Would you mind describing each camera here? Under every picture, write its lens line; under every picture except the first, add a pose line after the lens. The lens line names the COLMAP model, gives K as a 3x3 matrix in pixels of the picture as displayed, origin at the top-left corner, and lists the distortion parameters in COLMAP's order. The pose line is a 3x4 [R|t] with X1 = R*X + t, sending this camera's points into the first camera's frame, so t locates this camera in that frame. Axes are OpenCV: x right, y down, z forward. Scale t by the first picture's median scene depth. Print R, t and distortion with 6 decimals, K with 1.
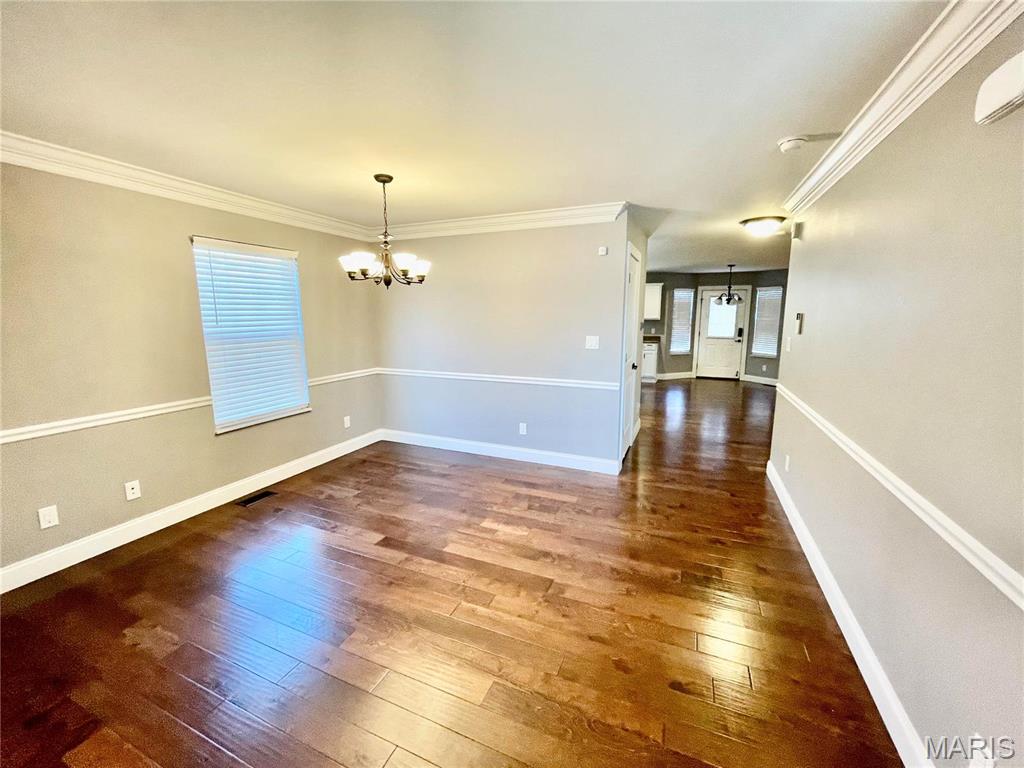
lens RADIAL K [[415.9, 0, 510.1], [0, 415.9, 381.9], [0, 0, 1]] dist [-0.001021, -0.000635]
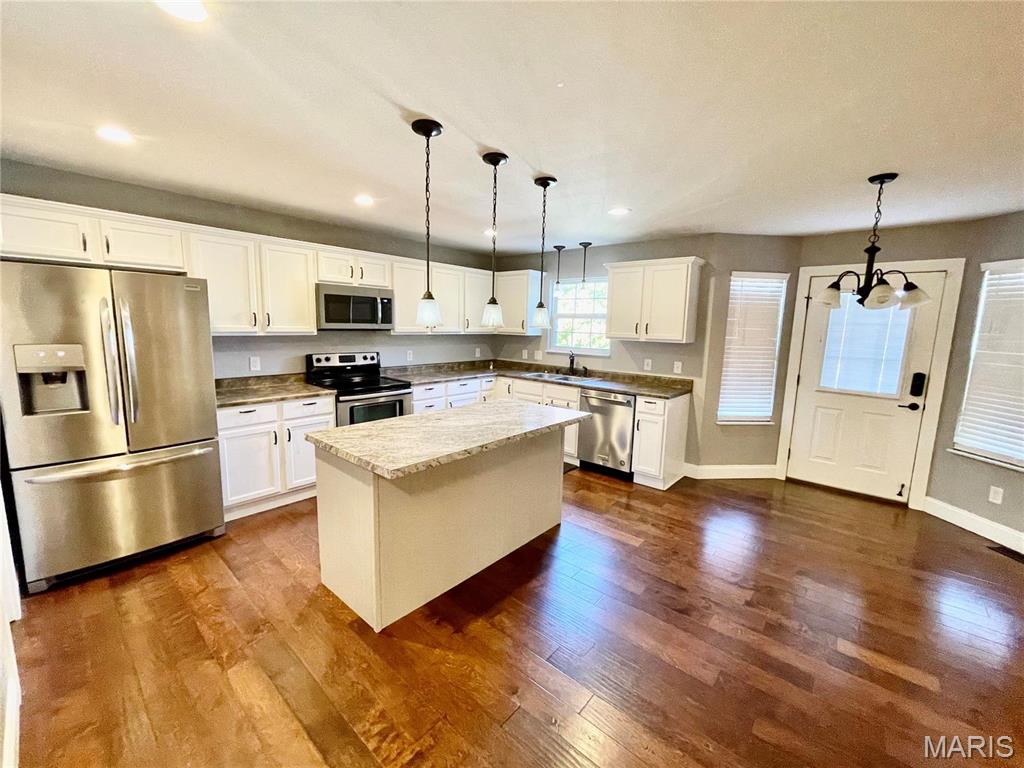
lens RADIAL K [[415.9, 0, 512.2], [0, 415.9, 381.9], [0, 0, 1]] dist [-0.001021, -0.000635]
pose [[0.954048, 0.067337, -0.291989, 0.308510], [-0.074797, 0.997094, -0.014450, -0.087835], [0.290167, 0.035626, 0.956313, 0.527042]]
